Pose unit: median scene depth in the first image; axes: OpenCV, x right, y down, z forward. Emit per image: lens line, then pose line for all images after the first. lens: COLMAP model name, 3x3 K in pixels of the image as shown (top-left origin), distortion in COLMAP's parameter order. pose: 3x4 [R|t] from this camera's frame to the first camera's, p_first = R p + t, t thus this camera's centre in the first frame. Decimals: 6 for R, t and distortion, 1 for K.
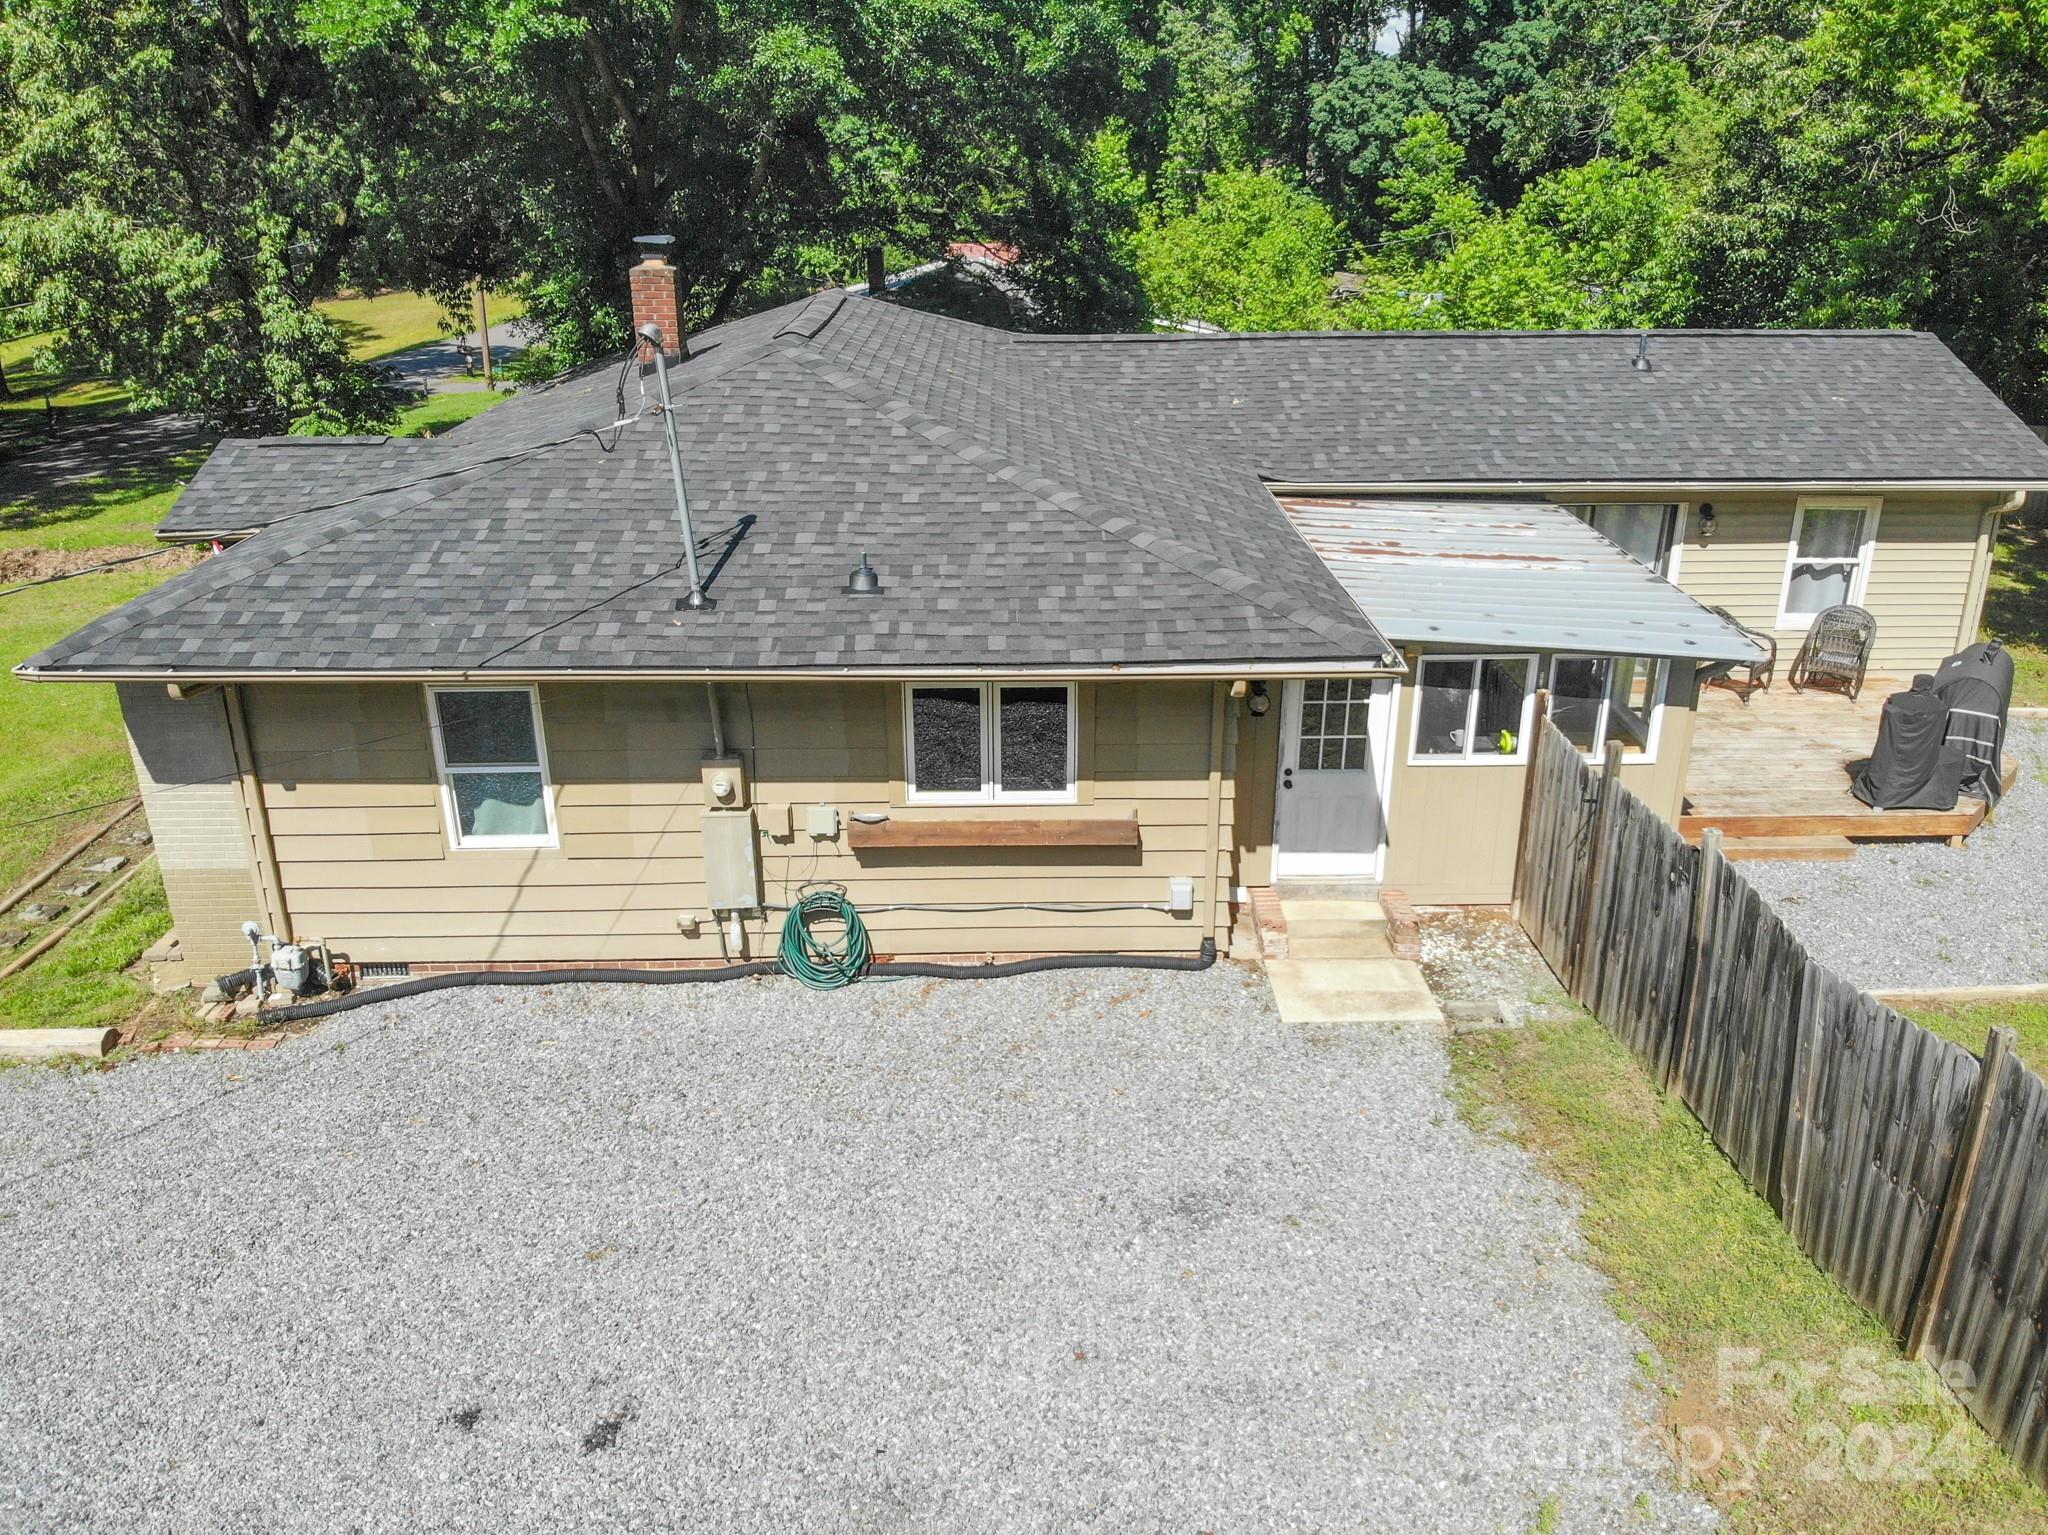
lens RADIAL K [[1481.9, 0, 1023.3], [0, 1481.9, 757.4], [0, 0, 1]] dist [0.125501, -0.294679]
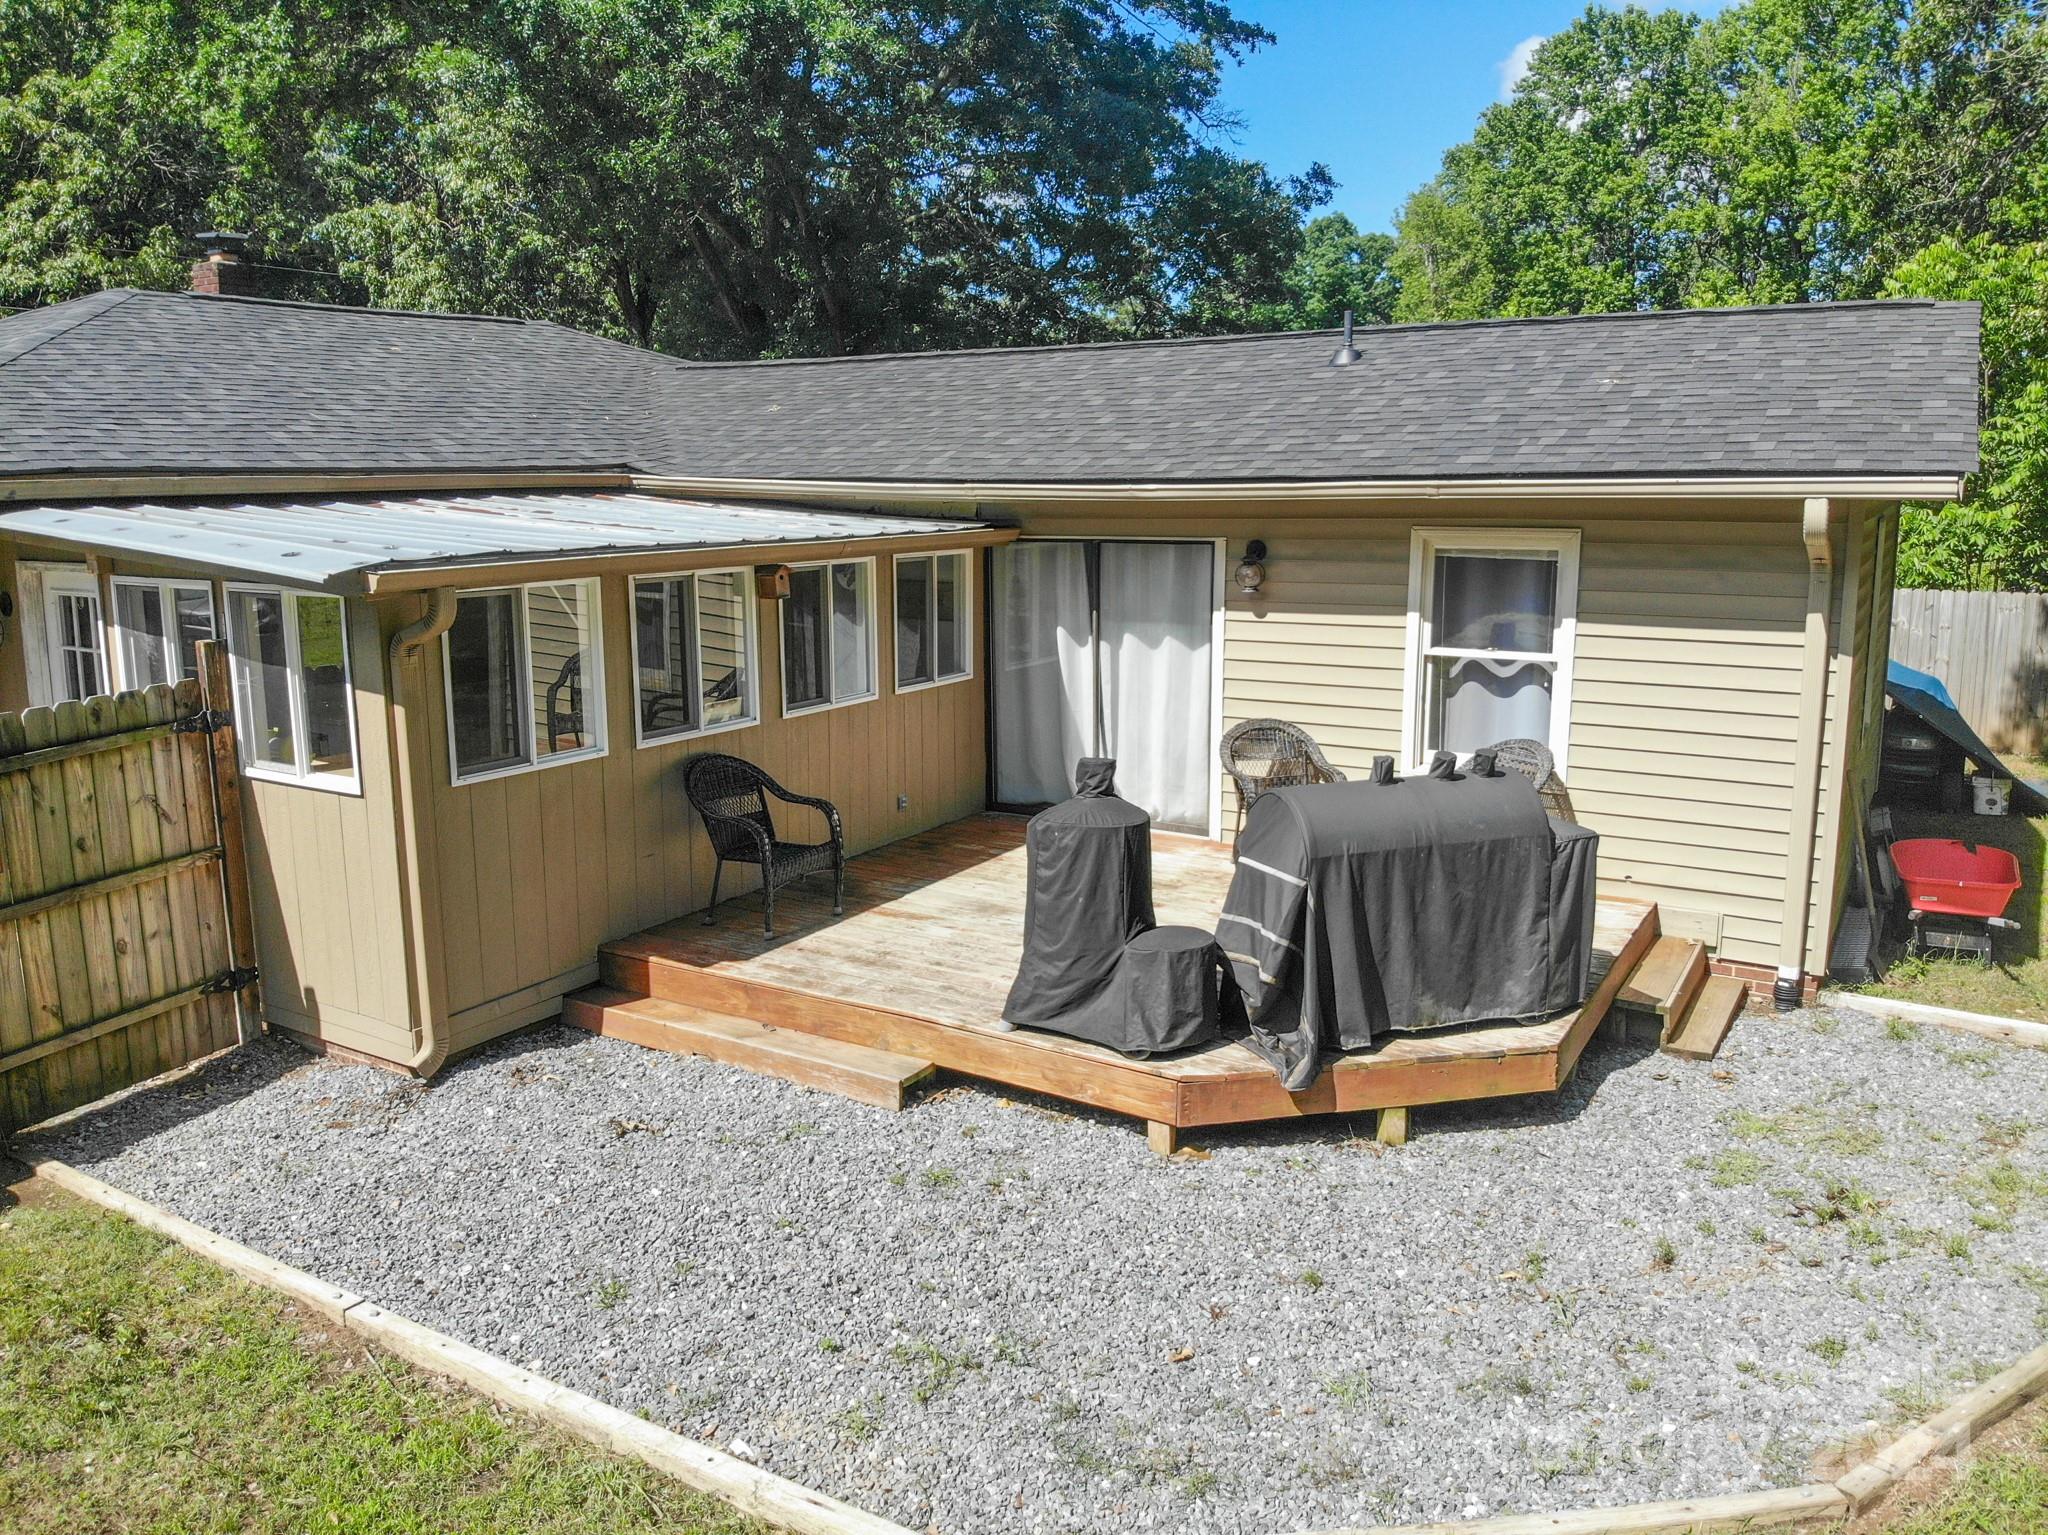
lens RADIAL K [[1481.9, 0, 1023.3], [0, 1481.9, 757.4], [0, 0, 1]] dist [0.125501, -0.294679]
pose [[0.845901, 0.099071, -0.524057, 0.741290], [-0.200887, 0.969415, -0.140994, 0.015920], [0.494060, 0.224543, 0.839931, 0.515816]]
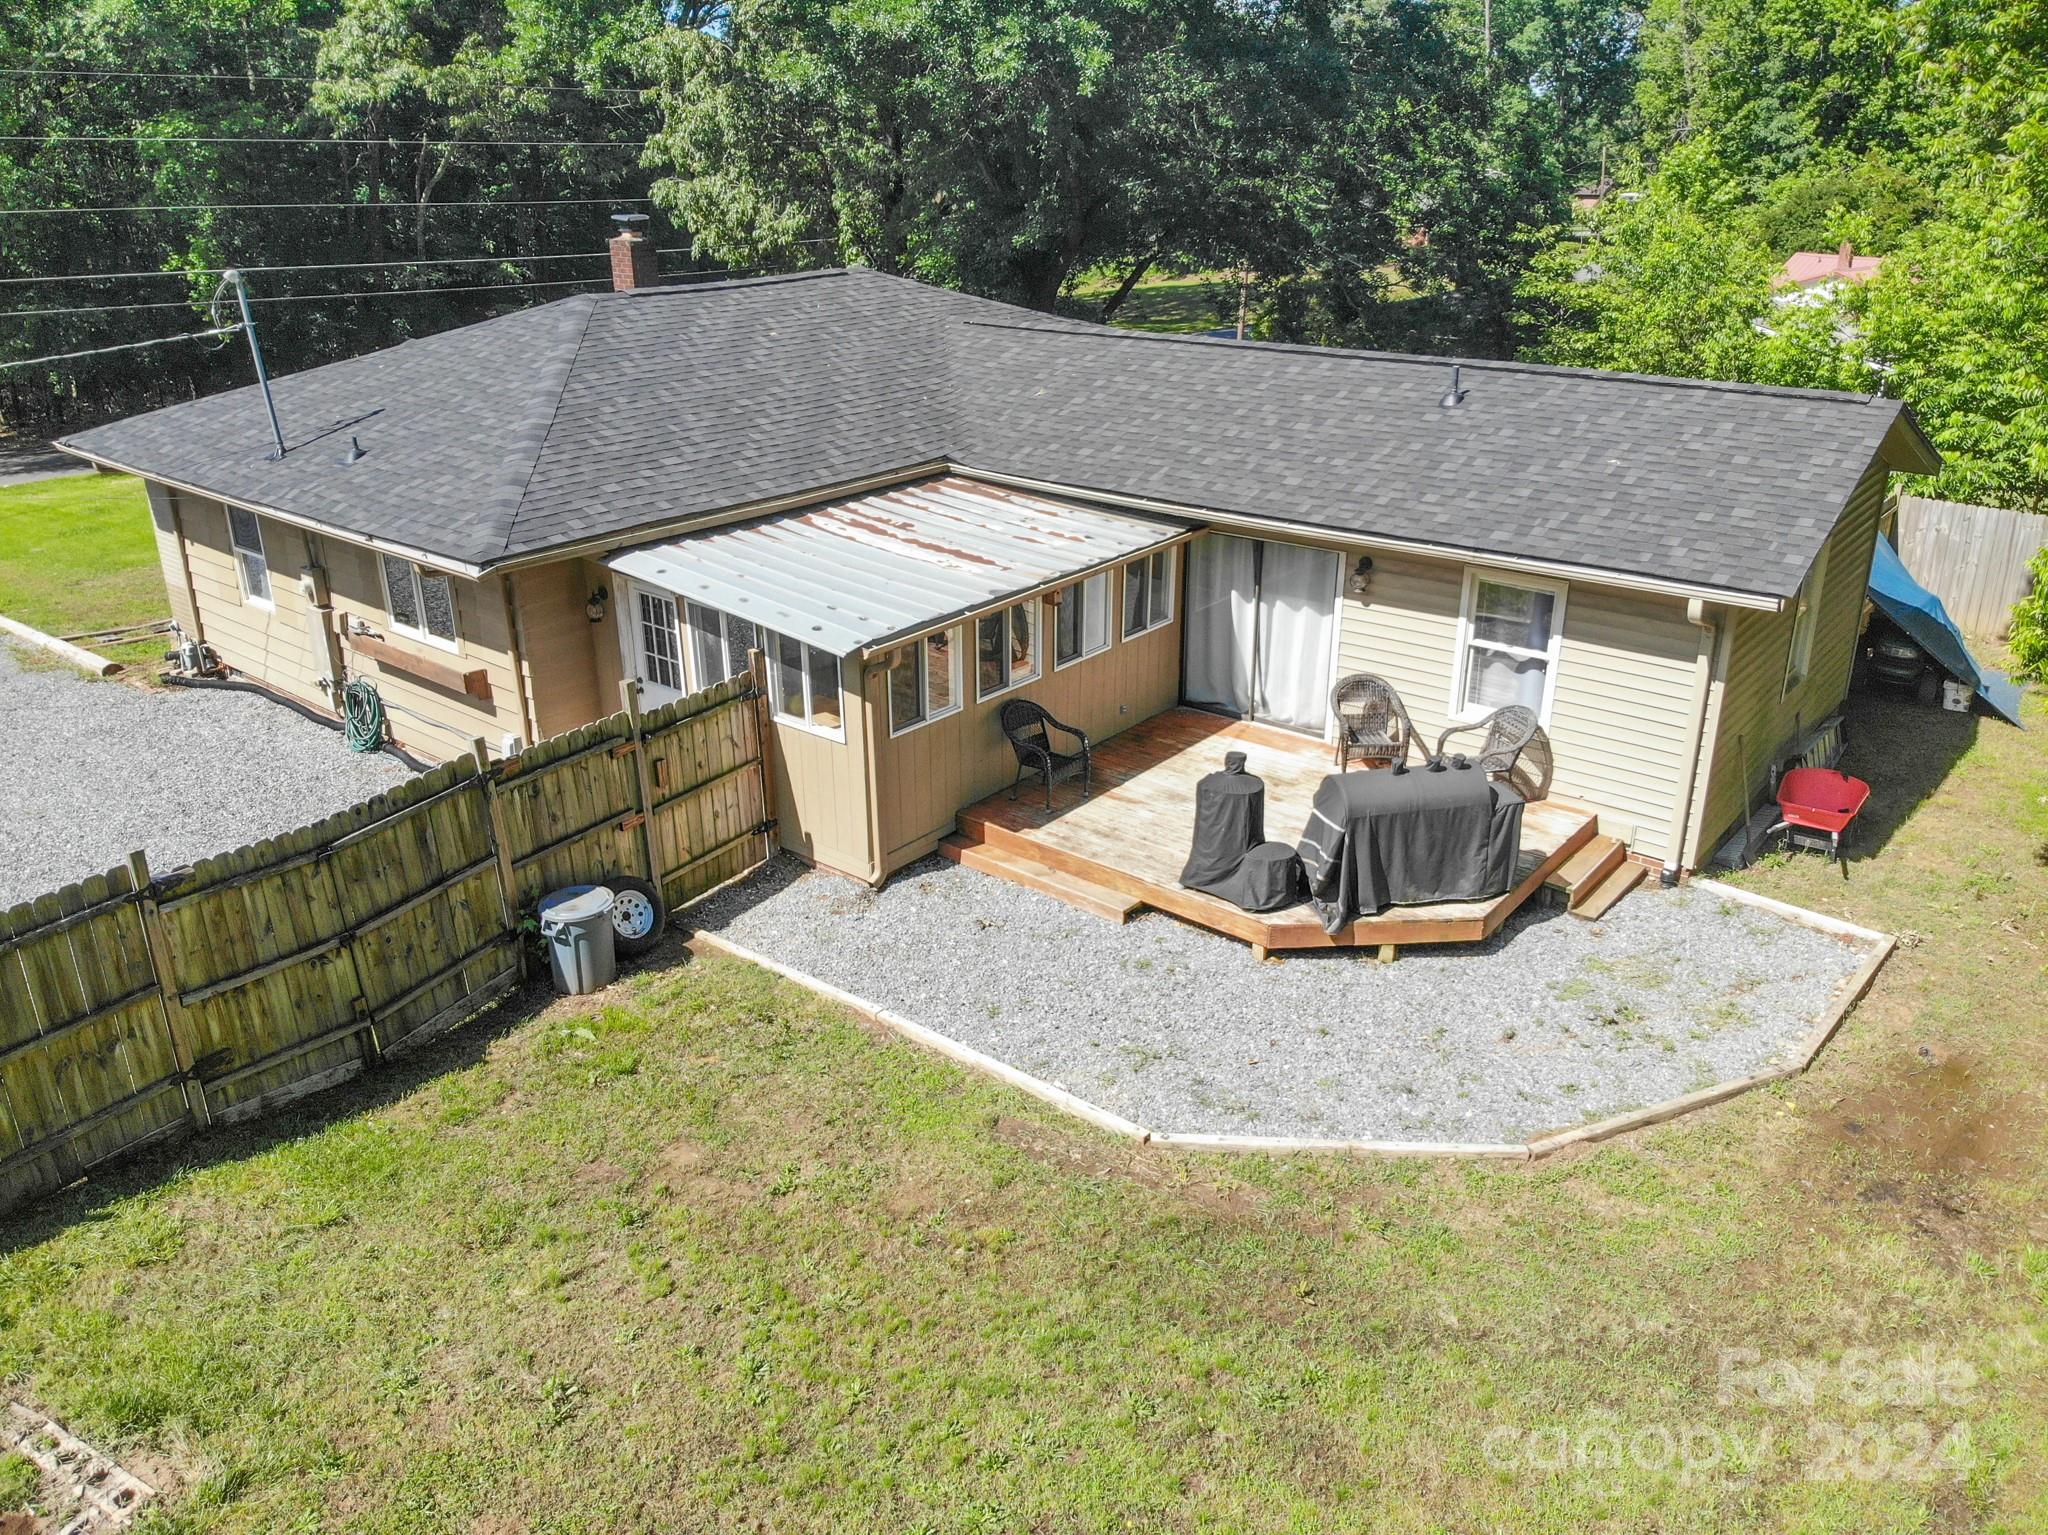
lens RADIAL K [[1453.5, 0, 1024.0], [0, 1453.5, 767.5], [0, 0, 1]] dist [0.202253, -0.415909]
pose [[0.765480, 0.251449, -0.592296, 0.911255], [-0.241029, 0.965518, 0.098389, -0.090785], [0.596612, 0.067446, 0.799691, 0.195476]]
